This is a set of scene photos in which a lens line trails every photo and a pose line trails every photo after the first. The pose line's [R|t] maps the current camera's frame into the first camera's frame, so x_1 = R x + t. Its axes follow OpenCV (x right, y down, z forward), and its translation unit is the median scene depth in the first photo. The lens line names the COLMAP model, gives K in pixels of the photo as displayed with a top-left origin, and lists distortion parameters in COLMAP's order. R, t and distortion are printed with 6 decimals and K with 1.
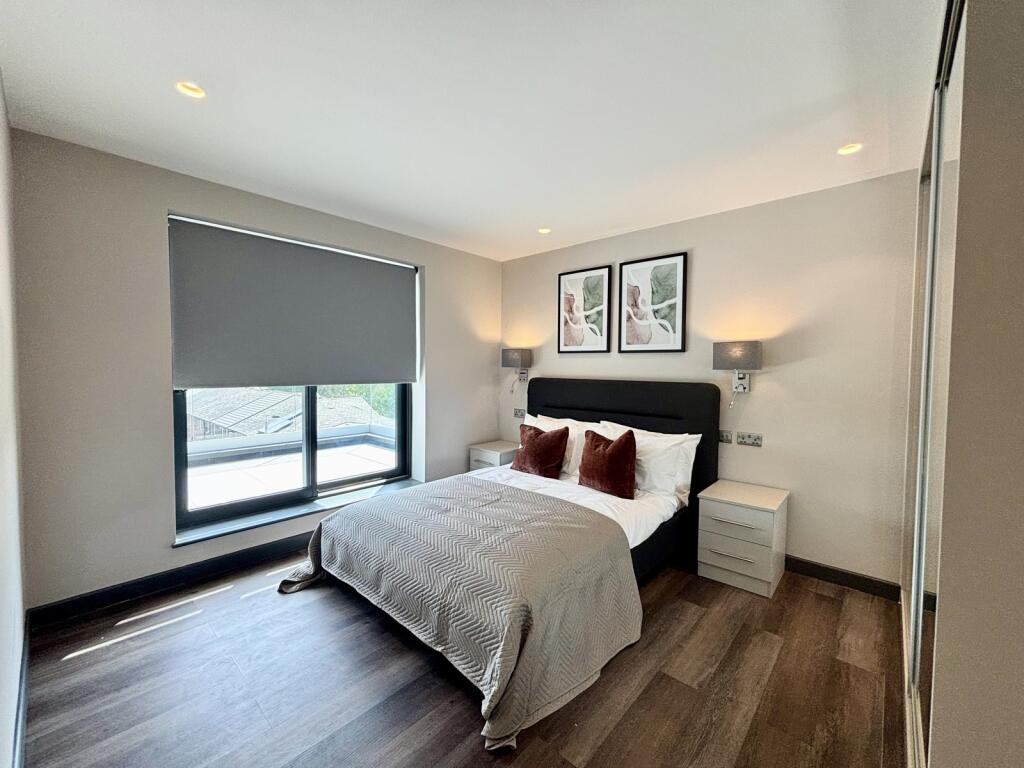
lens RADIAL K [[415.0, 0, 512.5], [0, 415.0, 381.2], [0, 0, 1]] dist [-0.002017, -0.000173]
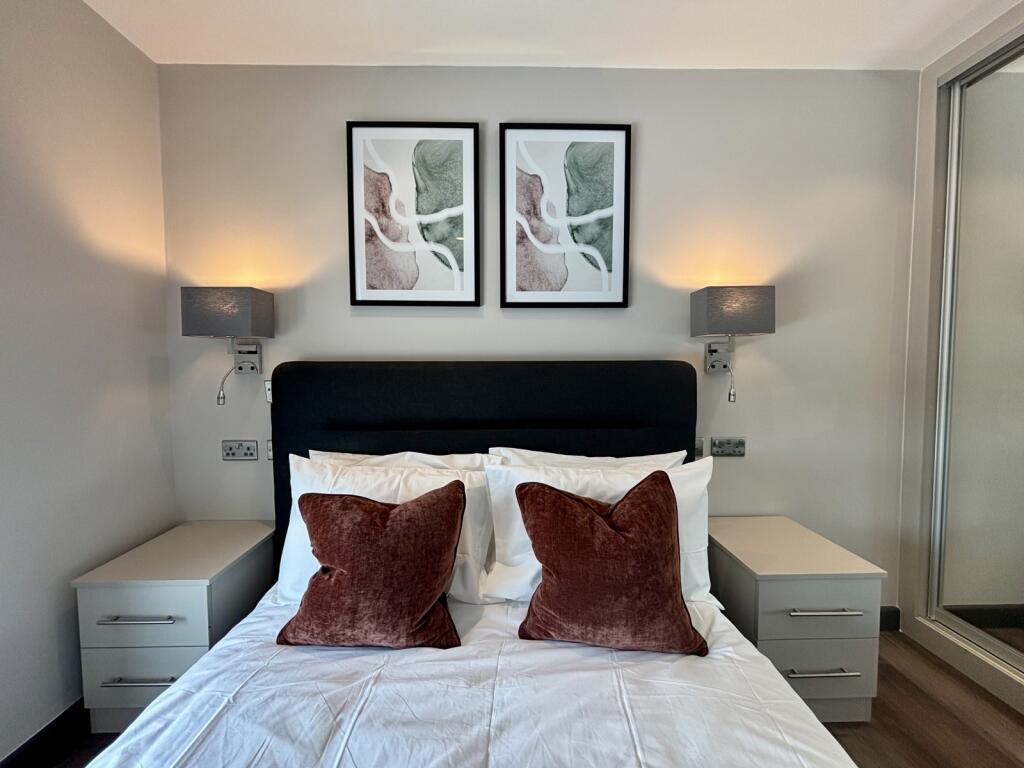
lens RADIAL K [[415.0, 0, 513.4], [0, 415.0, 384.5], [0, 0, 1]] dist [-0.002017, -0.000173]
pose [[0.725110, -0.046072, 0.687091, -0.081678], [0.034820, 0.998936, 0.030236, 0.011145], [-0.687753, 0.002000, 0.725942, 0.630692]]
